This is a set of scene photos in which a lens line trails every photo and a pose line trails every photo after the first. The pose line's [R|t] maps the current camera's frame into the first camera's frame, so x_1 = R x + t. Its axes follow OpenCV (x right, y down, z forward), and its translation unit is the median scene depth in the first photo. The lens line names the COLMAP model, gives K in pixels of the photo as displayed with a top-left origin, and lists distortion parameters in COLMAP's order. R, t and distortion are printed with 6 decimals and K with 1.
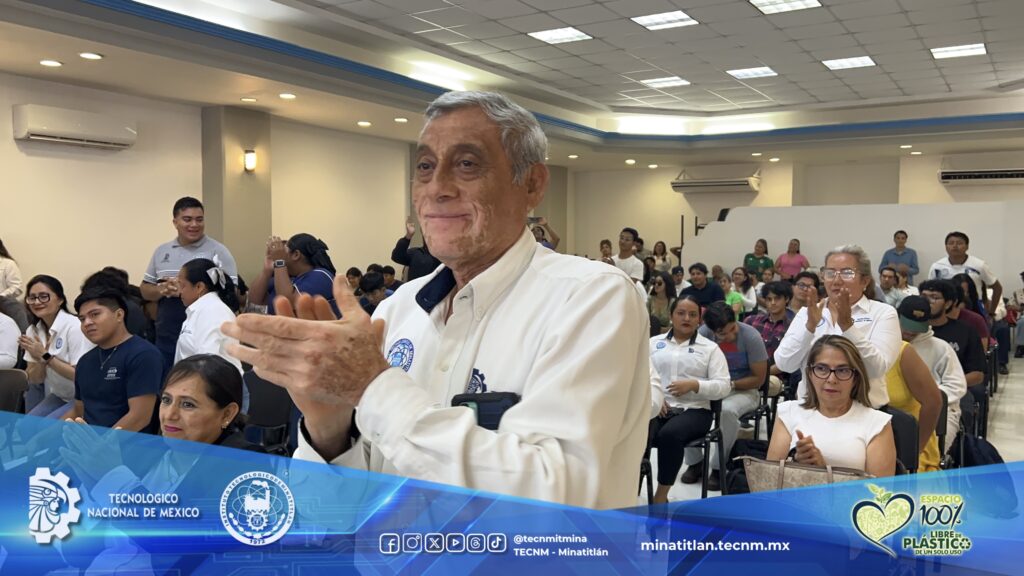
lens RADIAL K [[828.3, 0, 512.0], [0, 828.3, 288.0], [0, 0, 1]] dist [0.006422, -0.003873]
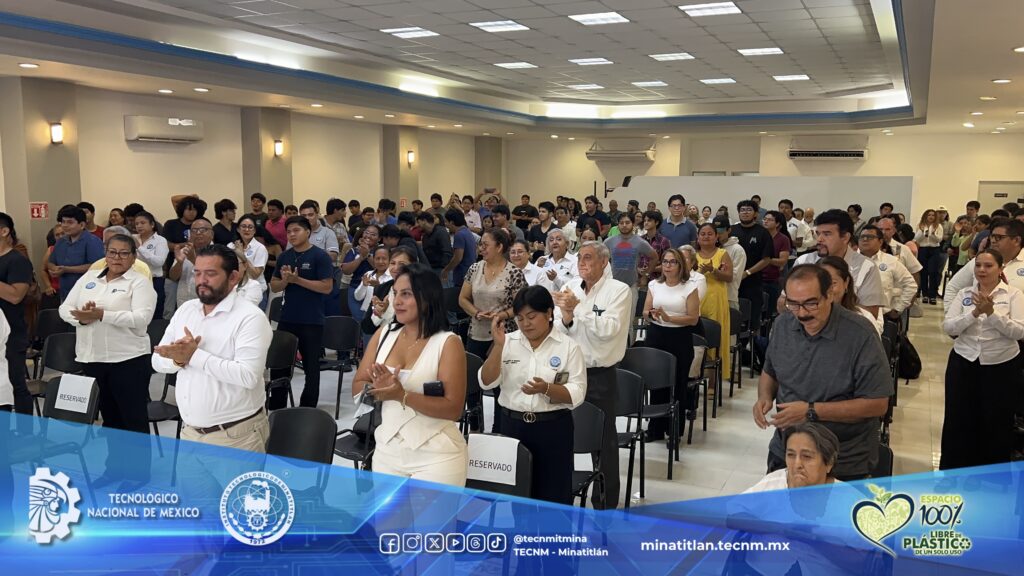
lens RADIAL K [[828.3, 0, 512.0], [0, 828.3, 288.0], [0, 0, 1]] dist [0.006422, -0.003873]
pose [[0.992660, -0.008979, 0.120606, -0.082424], [-0.000588, 0.996870, 0.079056, -0.028010], [-0.120938, -0.078546, 0.989548, -0.275637]]
